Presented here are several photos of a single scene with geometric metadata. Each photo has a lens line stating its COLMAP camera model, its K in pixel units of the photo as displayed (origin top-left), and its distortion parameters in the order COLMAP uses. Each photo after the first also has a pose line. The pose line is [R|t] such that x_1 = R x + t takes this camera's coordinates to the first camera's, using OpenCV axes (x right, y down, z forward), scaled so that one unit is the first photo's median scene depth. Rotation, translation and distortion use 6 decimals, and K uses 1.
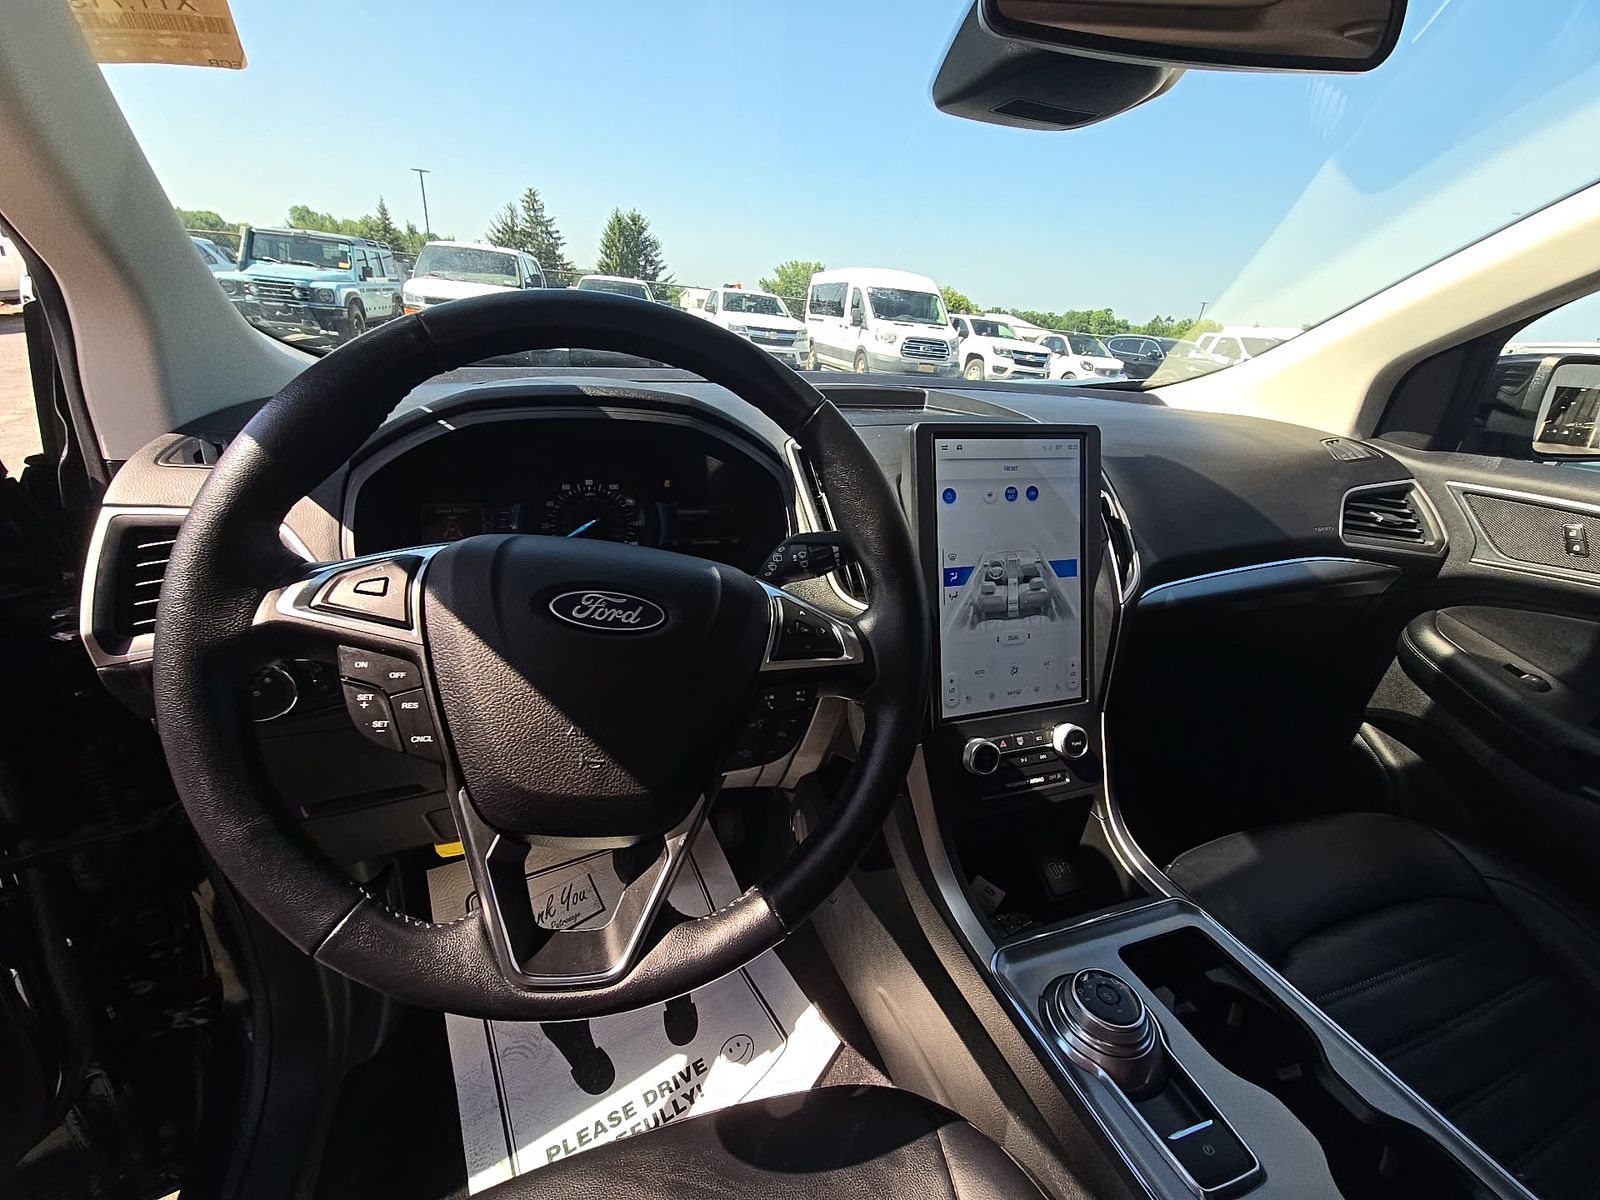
lens RADIAL K [[648.8, 0, 803.9], [0, 648.8, 586.9], [0, 0, 1]] dist [0.010074, -0.009083]
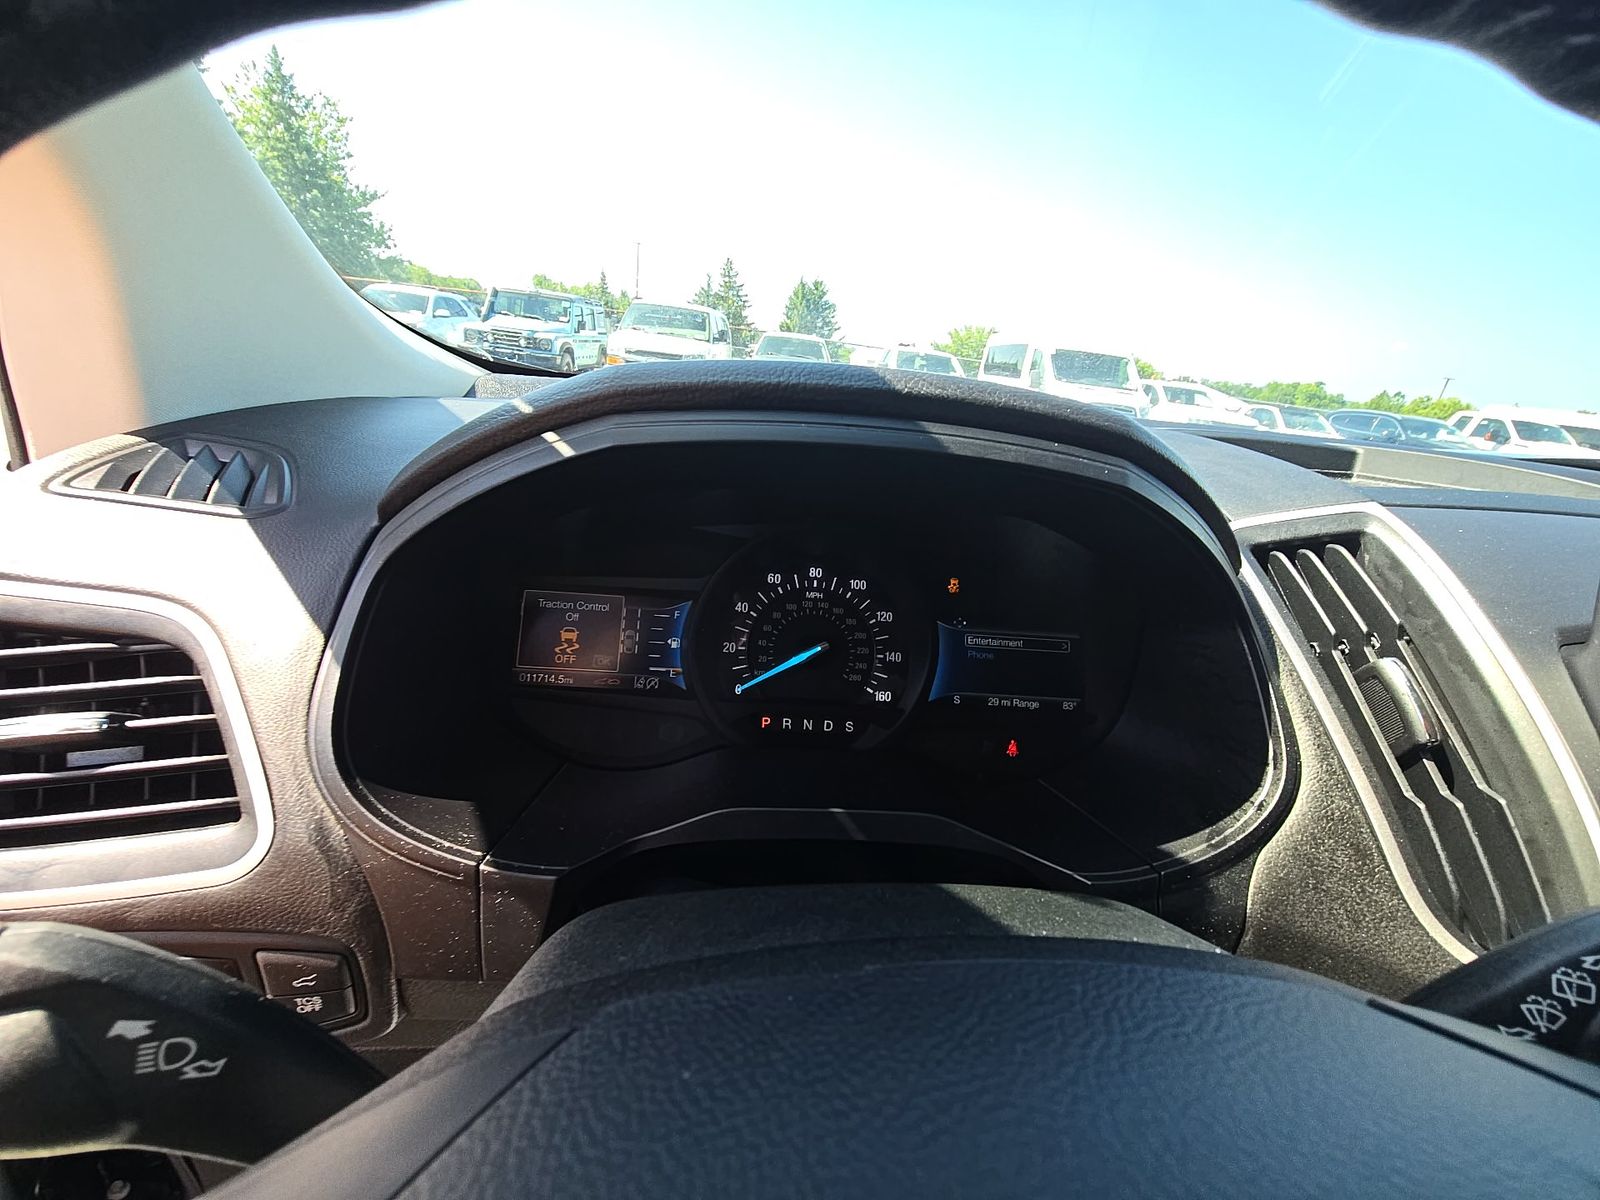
lens RADIAL K [[652.8, 0, 804.9], [0, 652.8, 580.8], [0, 0, 1]] dist [0.010482, -0.009970]
pose [[0.971693, 0.099269, -0.214378, -0.186718], [-0.118458, 0.989846, -0.078571, -0.092763], [0.204401, 0.101742, 0.973586, 0.396726]]
